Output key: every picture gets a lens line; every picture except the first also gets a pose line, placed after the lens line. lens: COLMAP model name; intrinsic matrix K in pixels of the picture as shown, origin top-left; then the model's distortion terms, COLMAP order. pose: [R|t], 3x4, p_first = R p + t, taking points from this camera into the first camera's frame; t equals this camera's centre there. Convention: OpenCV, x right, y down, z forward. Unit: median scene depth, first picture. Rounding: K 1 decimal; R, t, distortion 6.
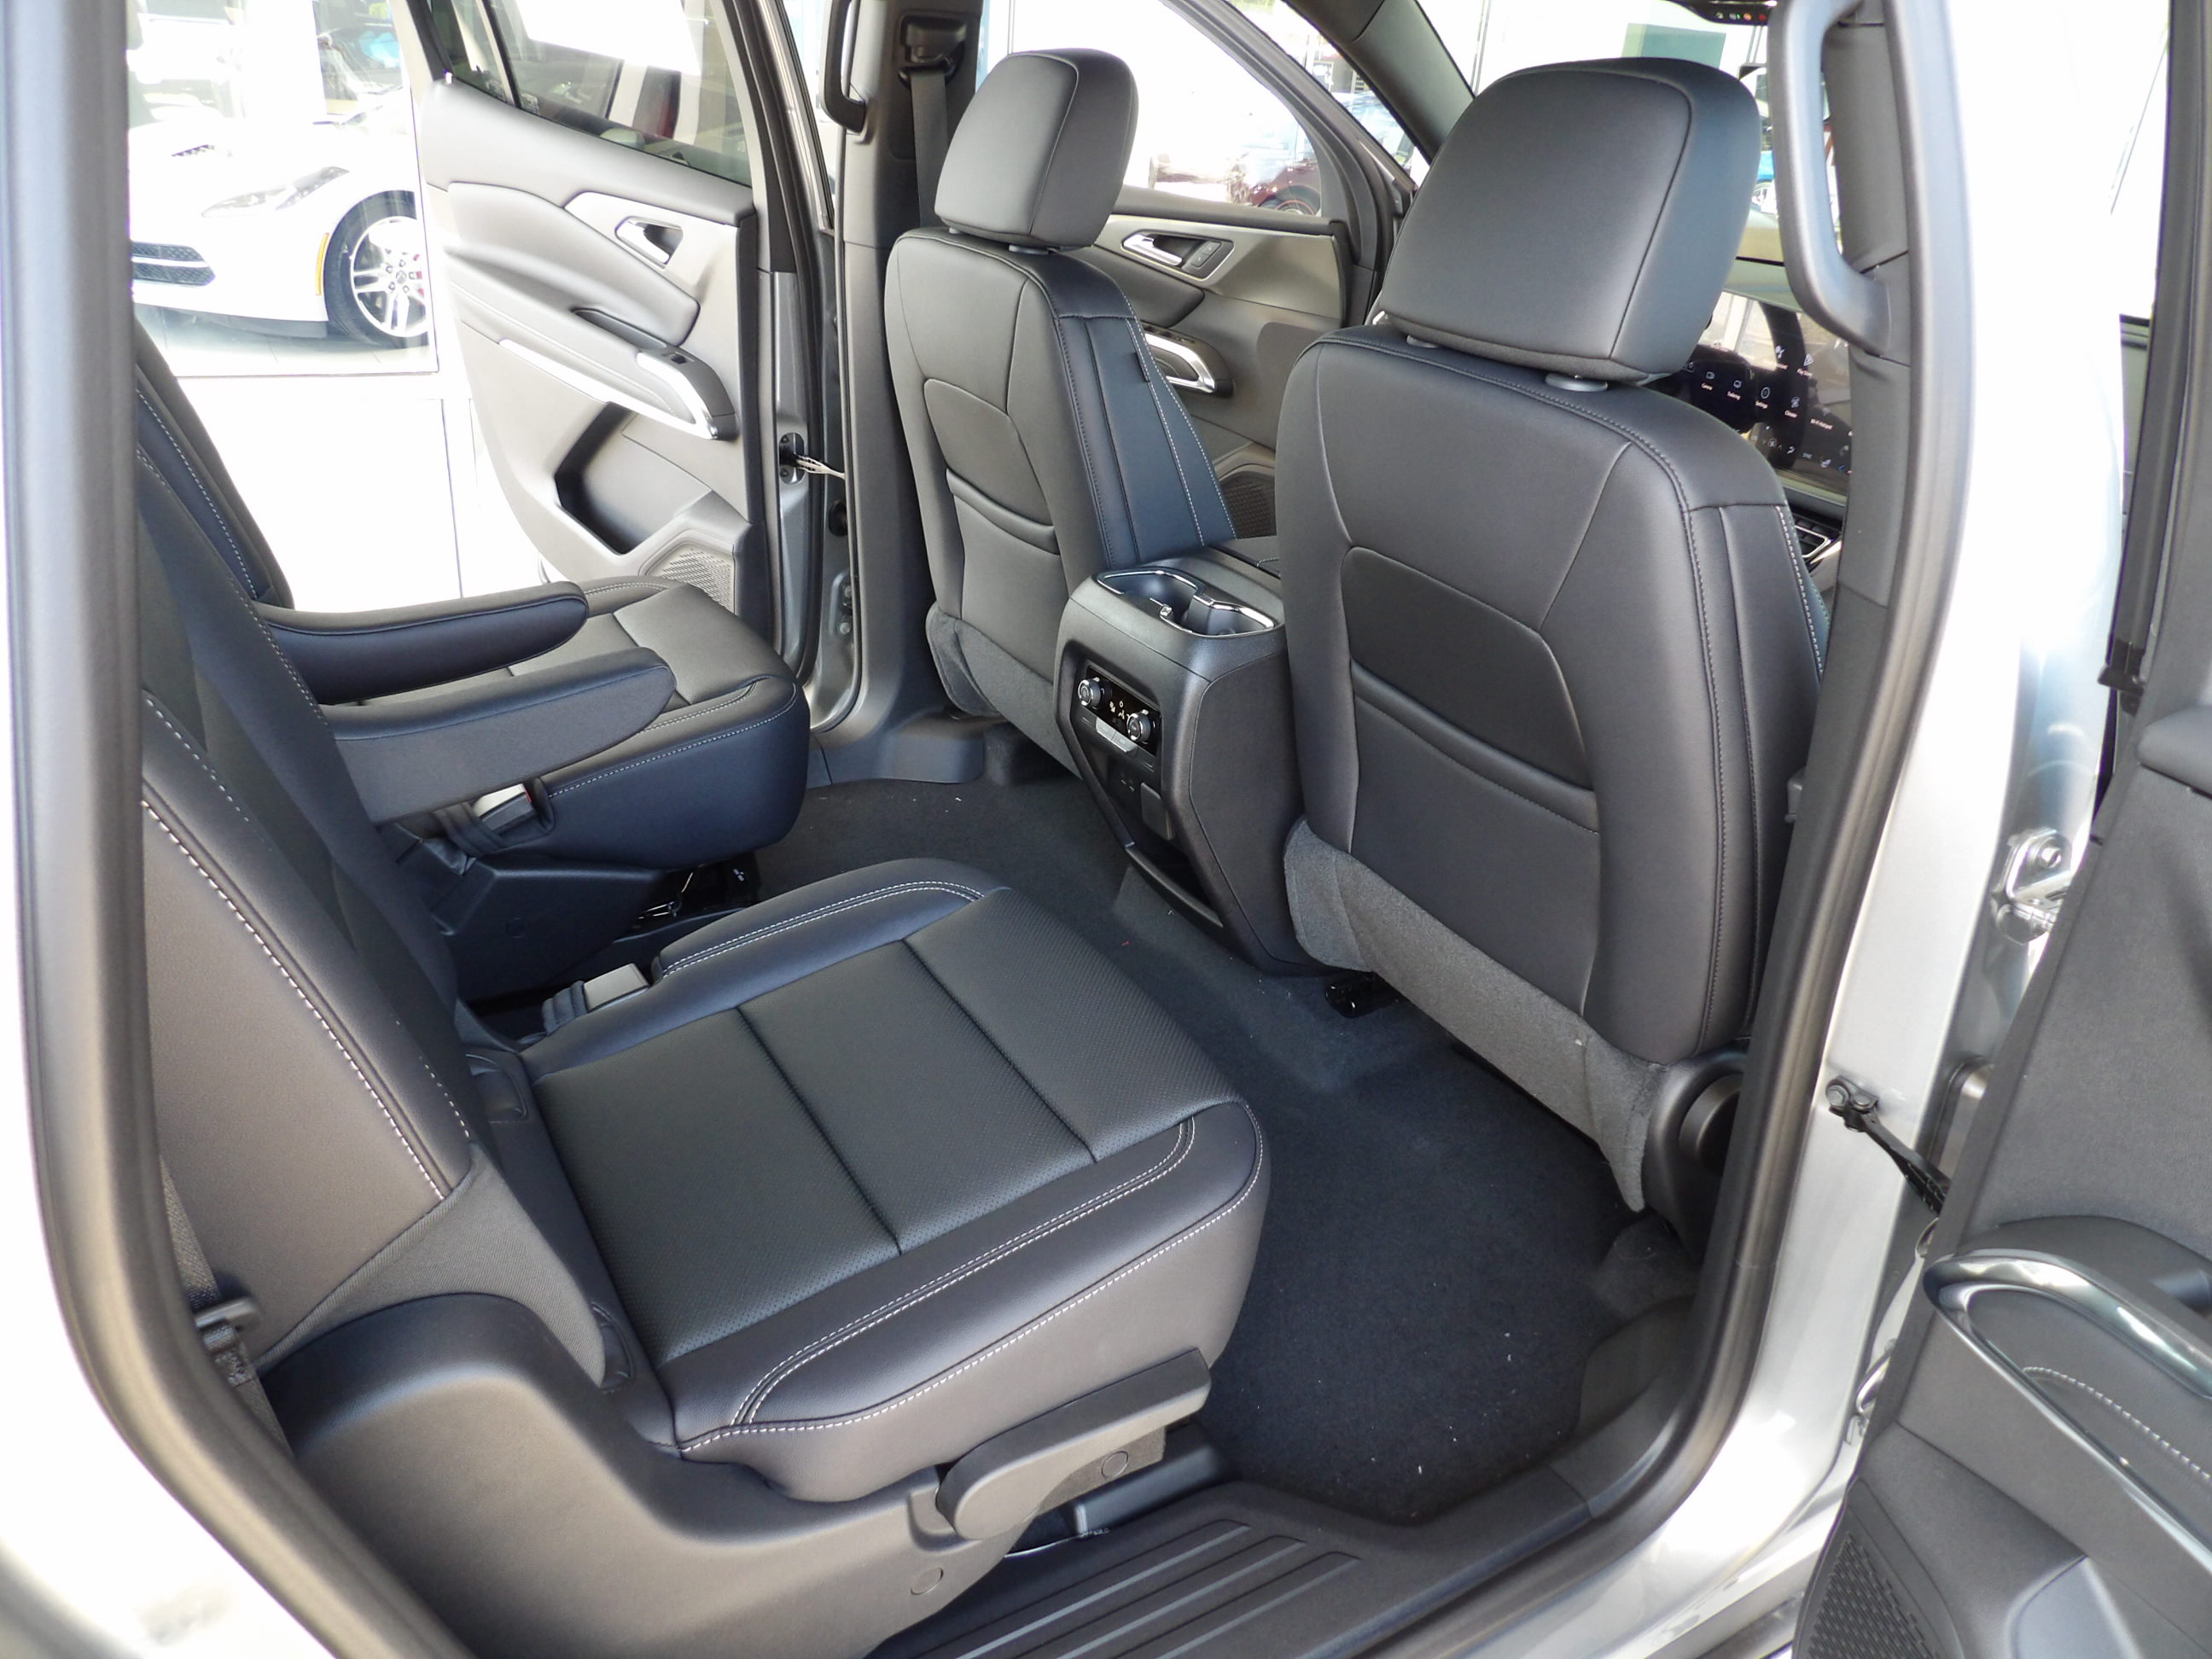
lens RADIAL K [[1581.7, 0, 1106.0], [0, 1581.7, 794.4], [0, 0, 1]] dist [-0.003985, 0.003238]
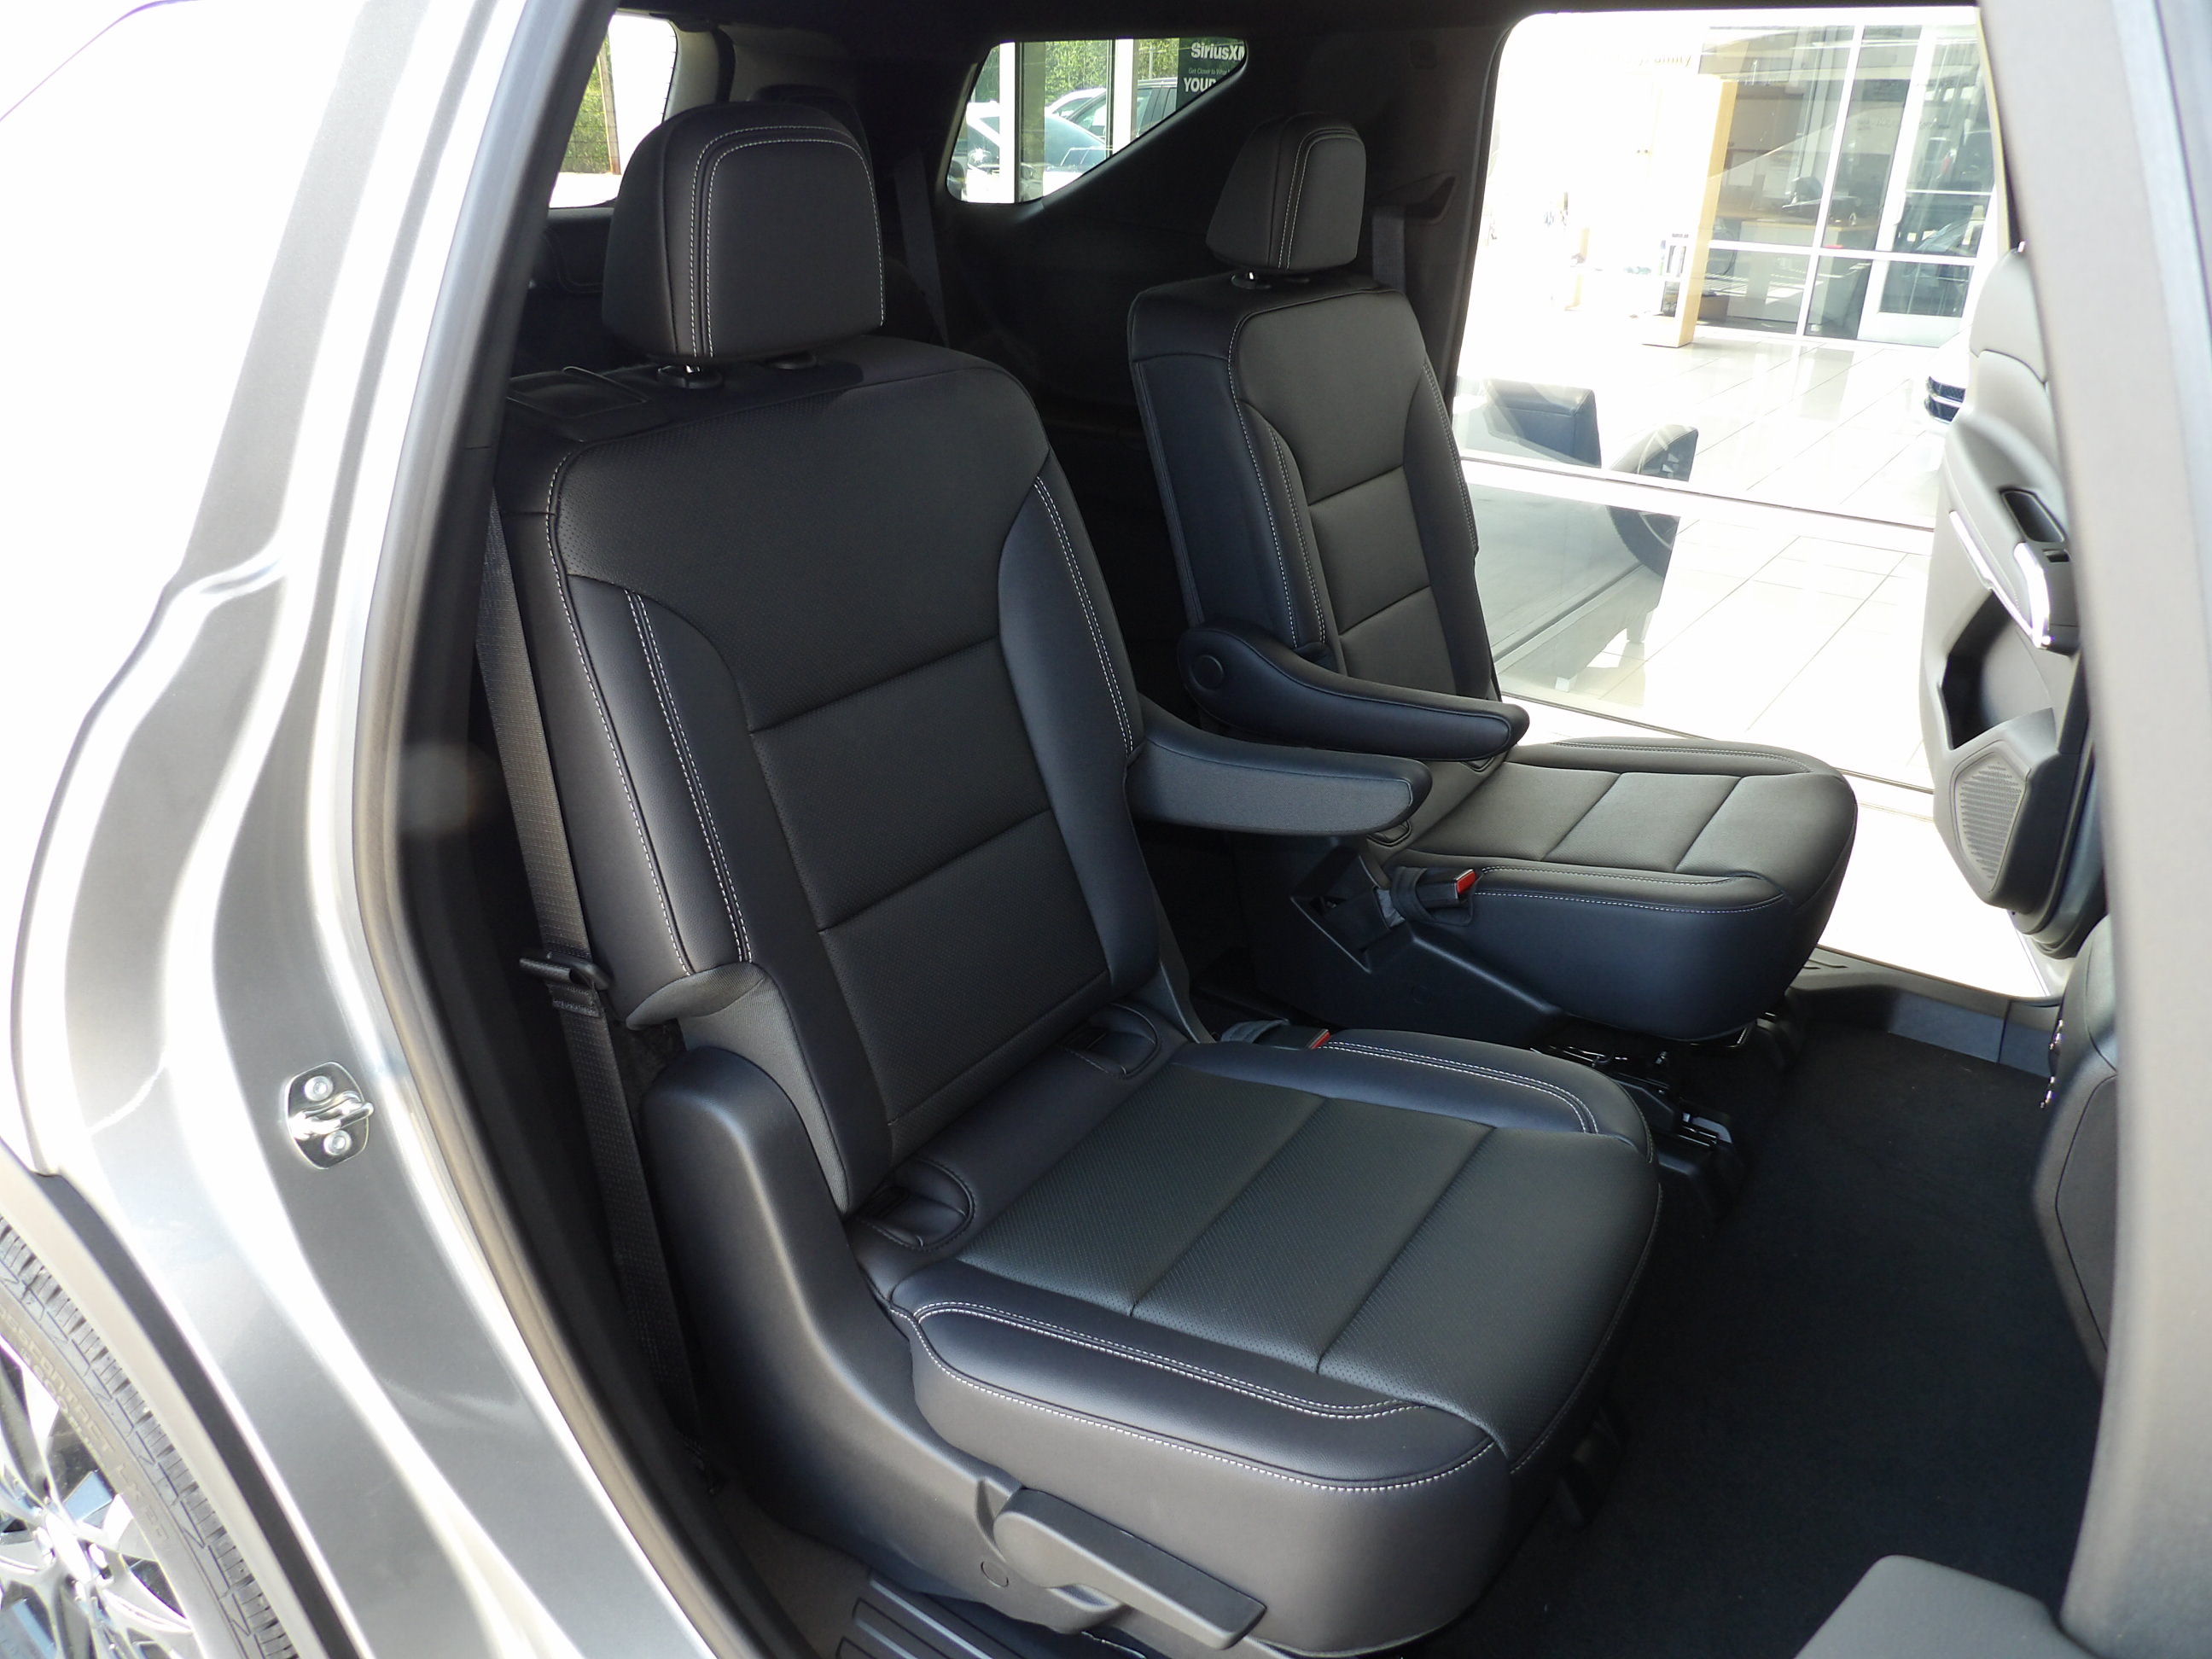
lens RADIAL K [[1581.7, 0, 1106.0], [0, 1581.7, 794.4], [0, 0, 1]] dist [-0.003985, 0.003238]
pose [[0.460760, 0.303081, -0.834171, 0.411412], [-0.373660, 0.918771, 0.127425, -0.104368], [0.805033, 0.252984, 0.536583, 0.200833]]
